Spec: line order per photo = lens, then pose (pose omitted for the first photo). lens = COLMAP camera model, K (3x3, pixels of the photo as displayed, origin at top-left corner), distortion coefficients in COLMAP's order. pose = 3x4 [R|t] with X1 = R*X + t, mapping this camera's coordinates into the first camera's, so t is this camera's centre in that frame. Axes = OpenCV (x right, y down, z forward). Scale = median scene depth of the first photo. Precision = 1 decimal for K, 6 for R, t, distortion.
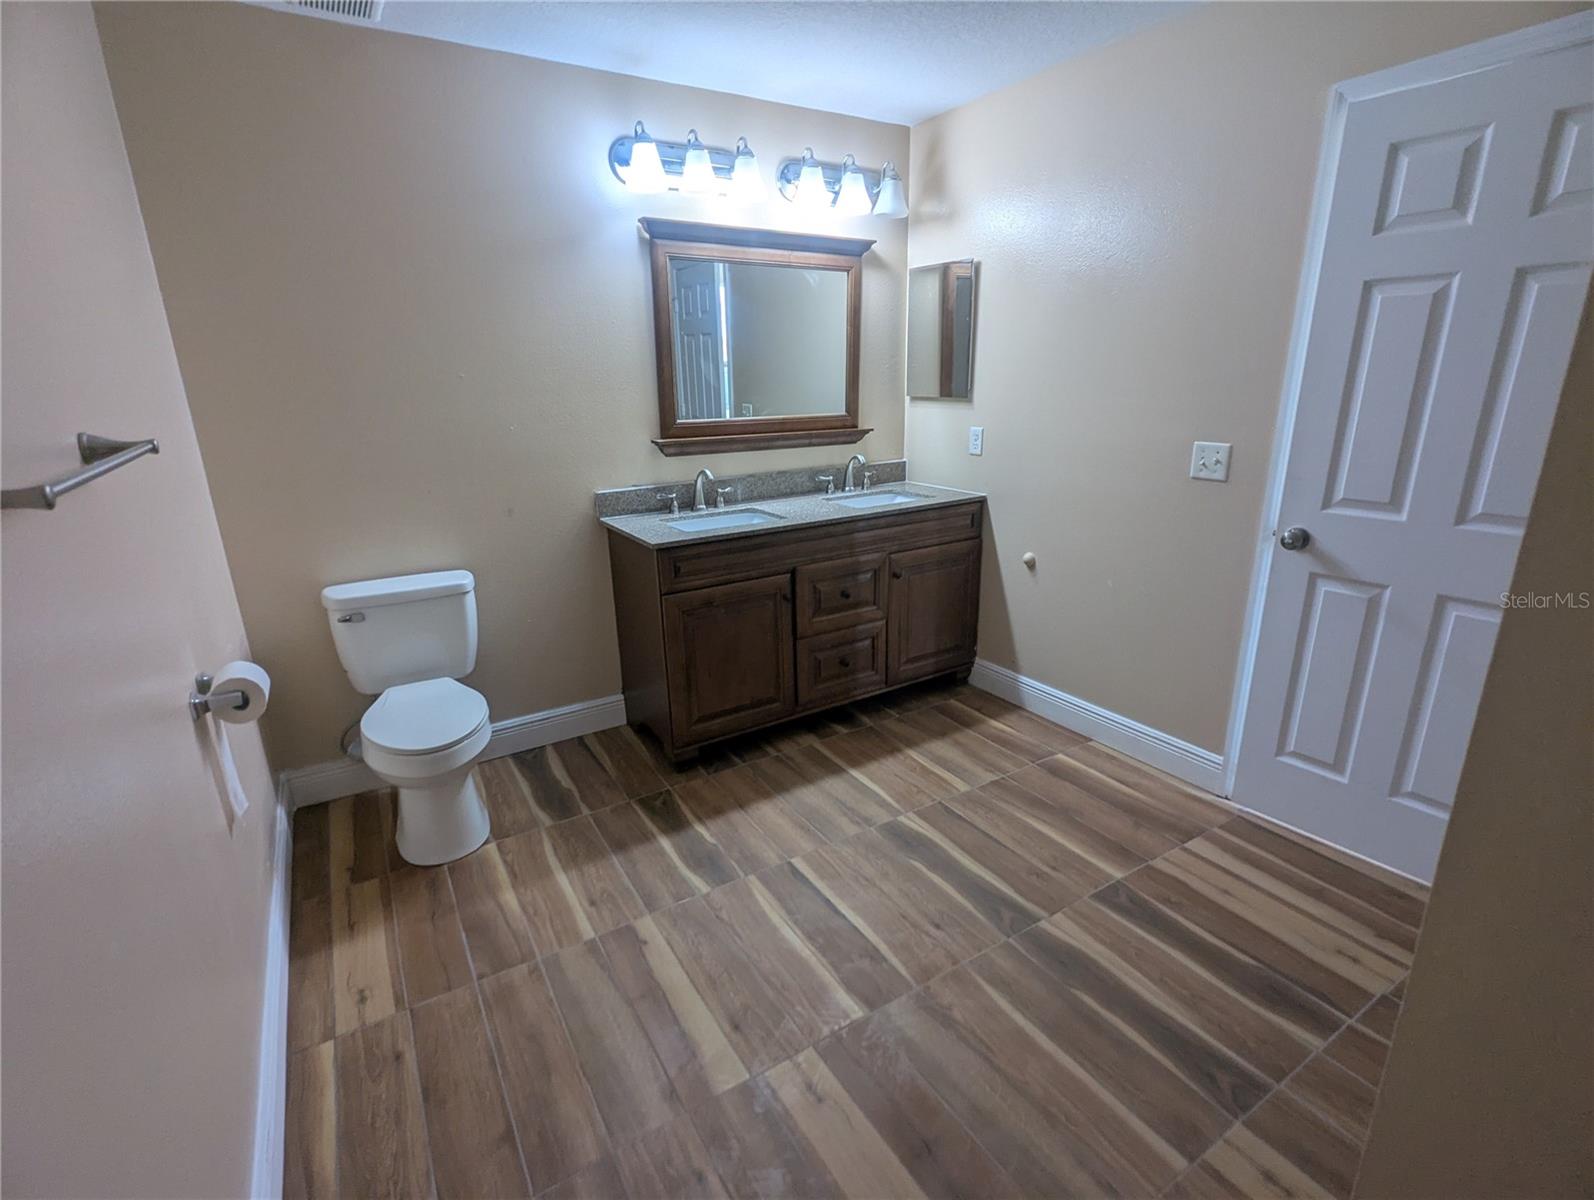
lens RADIAL K [[759.1, 0, 797.0], [0, 759.1, 600.0], [0, 0, 1]] dist [0.000108, 0.000466]
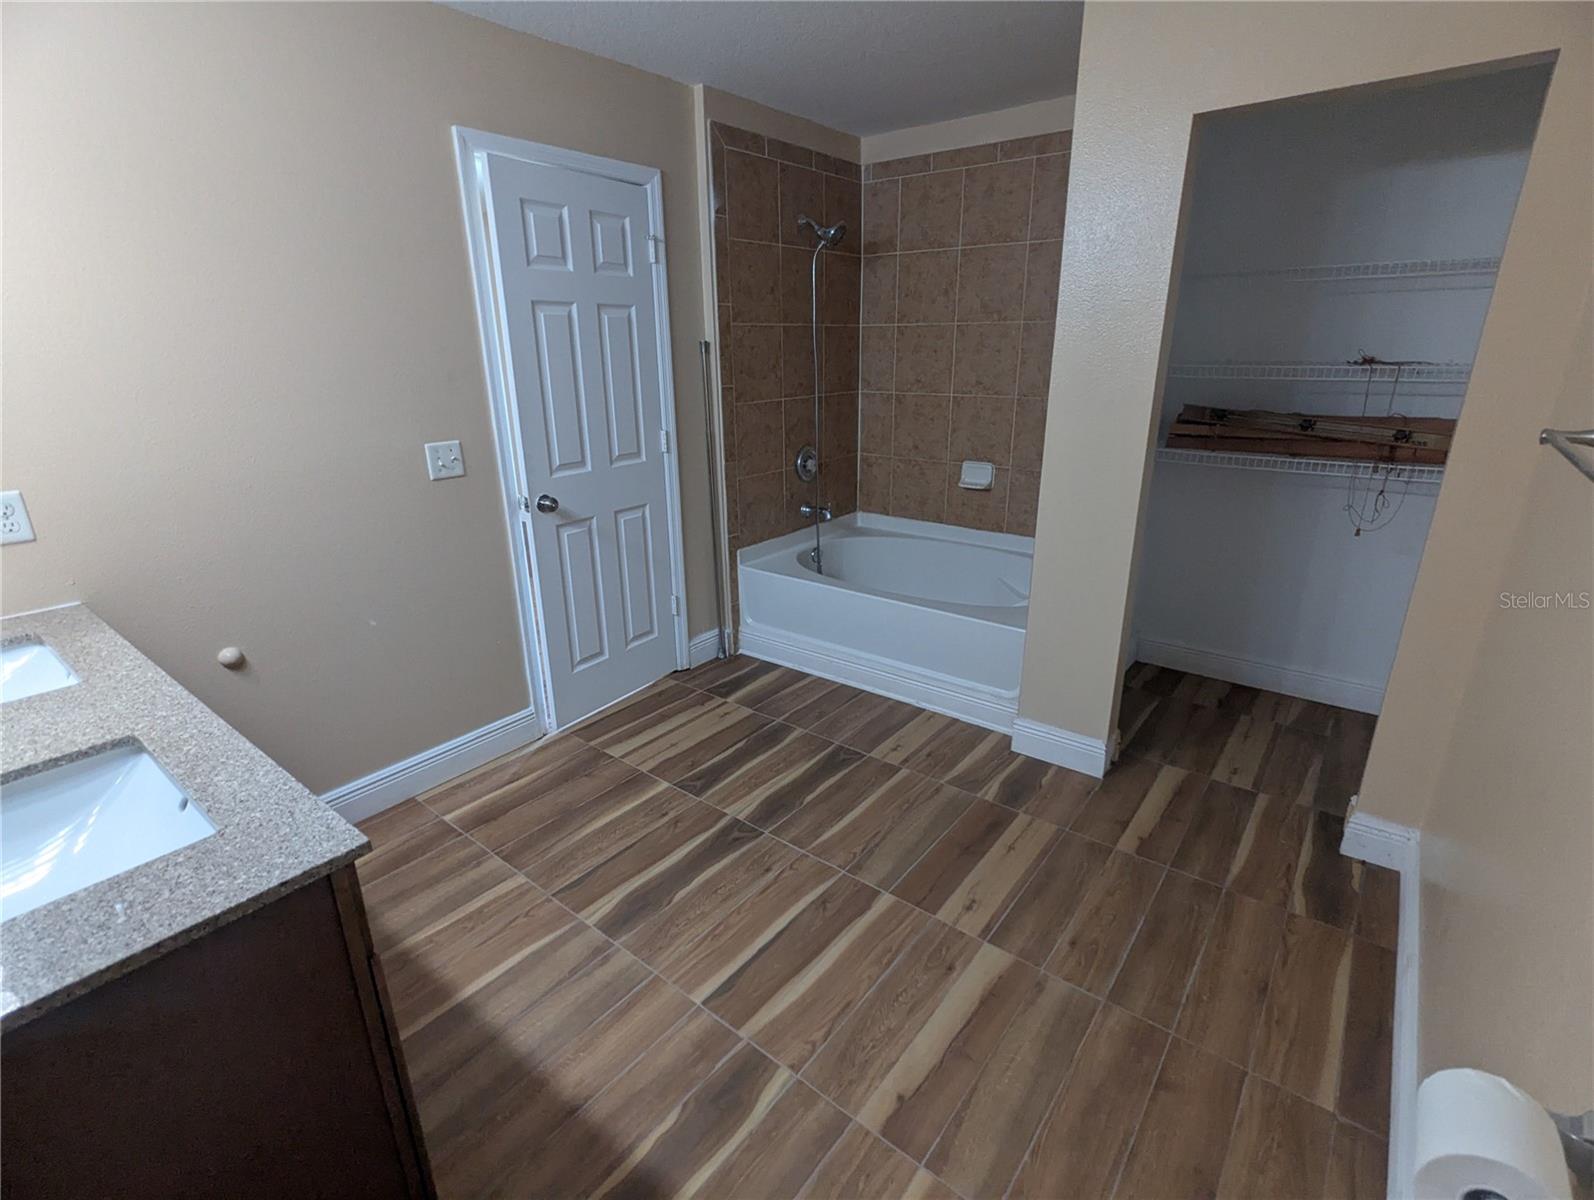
lens RADIAL K [[759.1, 0, 797.0], [0, 759.1, 600.0], [0, 0, 1]] dist [0.000108, 0.000466]
pose [[-0.343166, -0.279651, 0.896678, -0.659223], [0.290013, 0.876458, 0.384335, -0.304334], [-0.893381, 0.391940, -0.219669, 0.969627]]
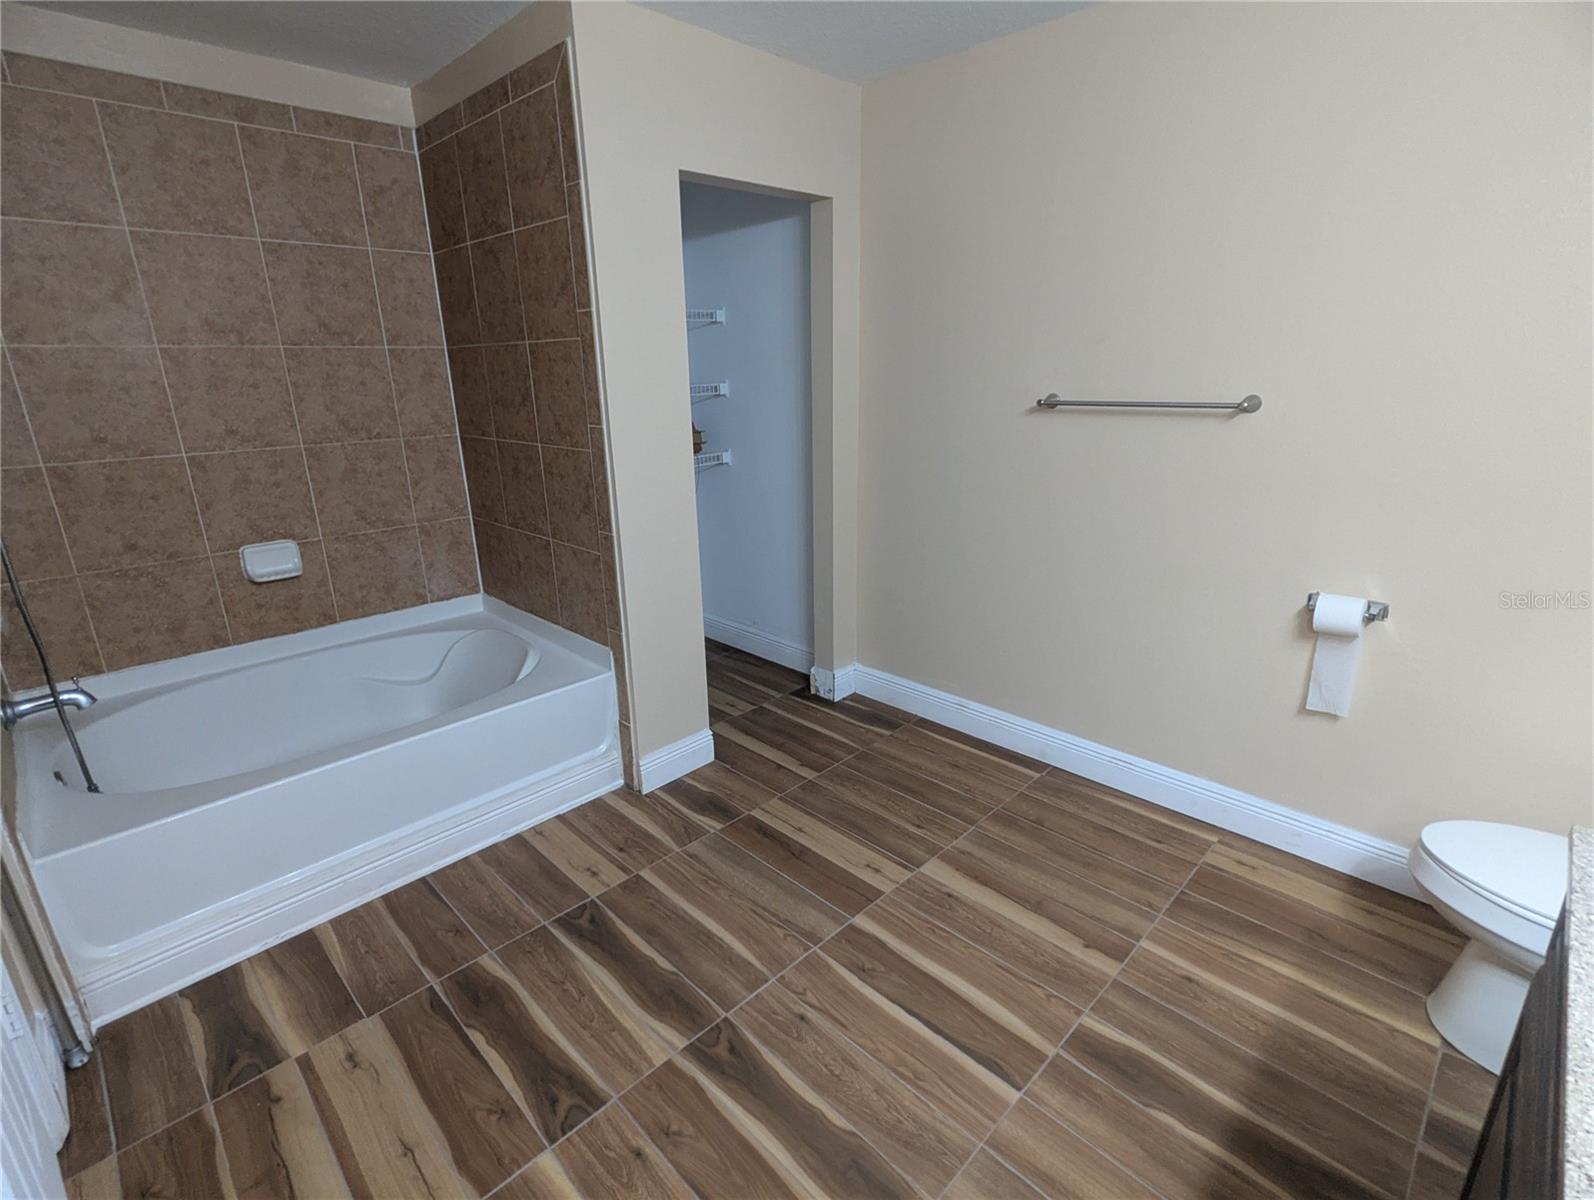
lens RADIAL K [[759.1, 0, 797.0], [0, 759.1, 600.0], [0, 0, 1]] dist [0.000108, 0.000466]
pose [[-0.971773, 0.106434, -0.210544, 0.299340], [-0.030534, 0.828199, 0.559602, -0.427102], [0.233933, 0.550235, -0.801571, 1.326339]]
